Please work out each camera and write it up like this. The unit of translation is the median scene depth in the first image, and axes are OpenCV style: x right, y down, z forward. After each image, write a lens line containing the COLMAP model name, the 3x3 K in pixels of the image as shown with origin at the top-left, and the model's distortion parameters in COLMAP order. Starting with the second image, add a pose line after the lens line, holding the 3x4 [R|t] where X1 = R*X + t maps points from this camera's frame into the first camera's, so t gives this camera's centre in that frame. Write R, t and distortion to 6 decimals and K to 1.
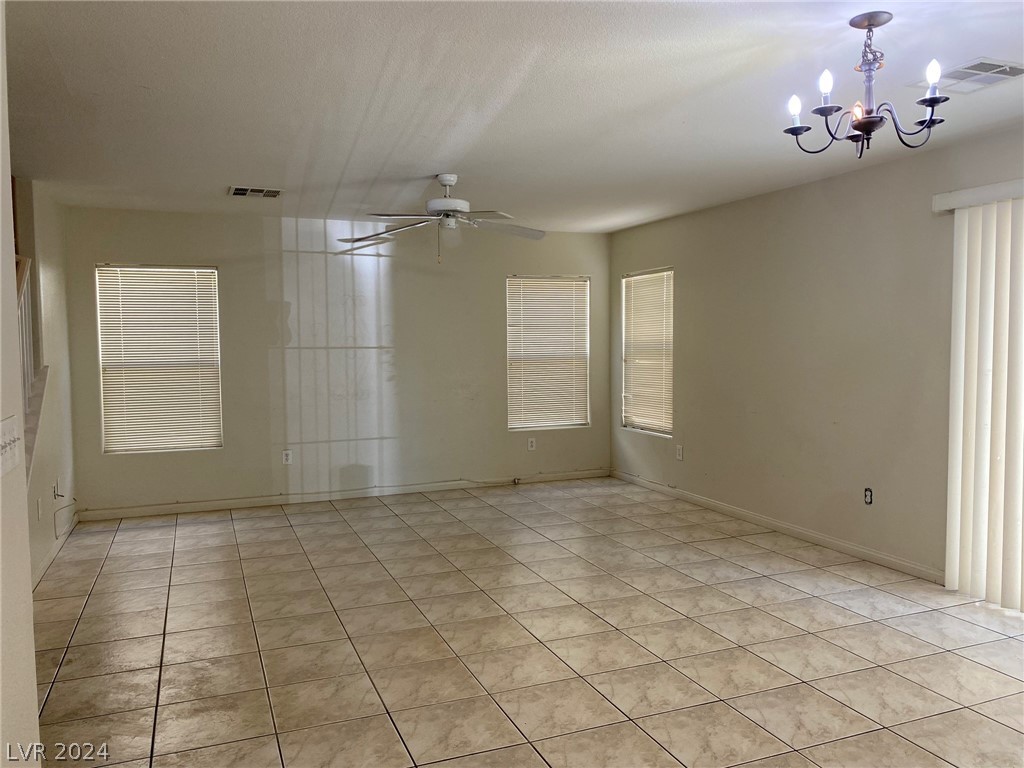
lens RADIAL K [[785.3, 0, 512.0], [0, 785.3, 384.0], [0, 0, 1]] dist [0.005658, -0.002784]
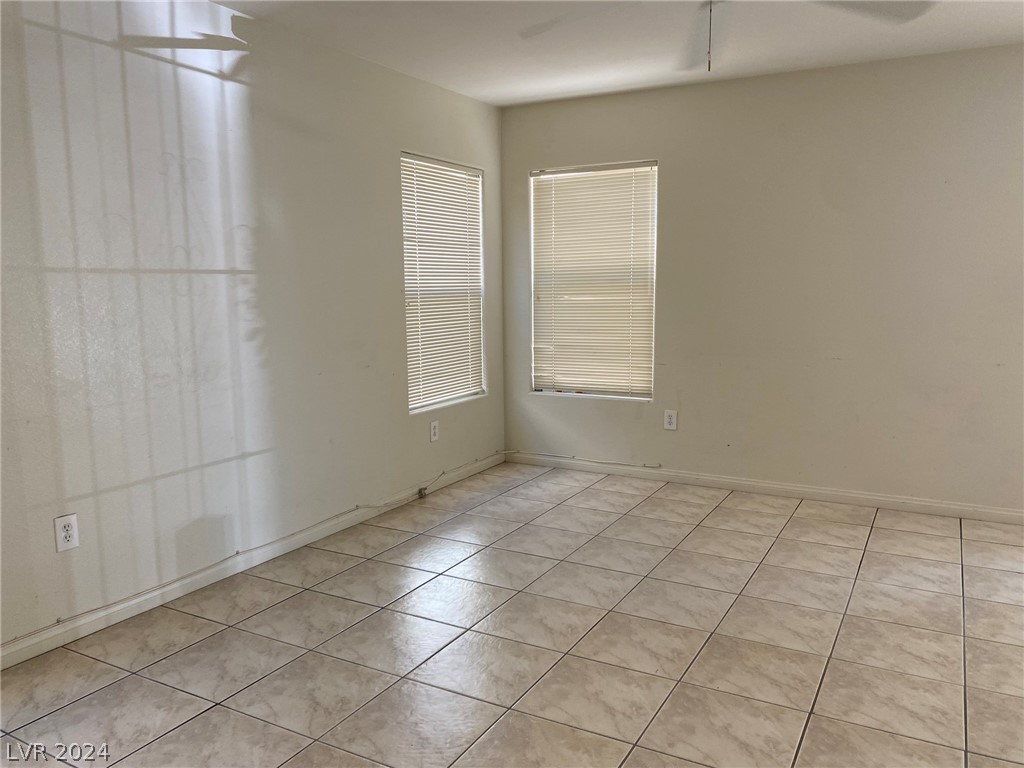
lens RADIAL K [[775.4, 0, 508.7], [0, 775.4, 396.2], [0, 0, 1]] dist [-0.011146, -0.010075]
pose [[0.778055, -0.089433, 0.621798, -0.338899], [0.038621, 0.994752, 0.094749, -0.008806], [-0.627008, -0.049705, 0.777425, 0.514849]]
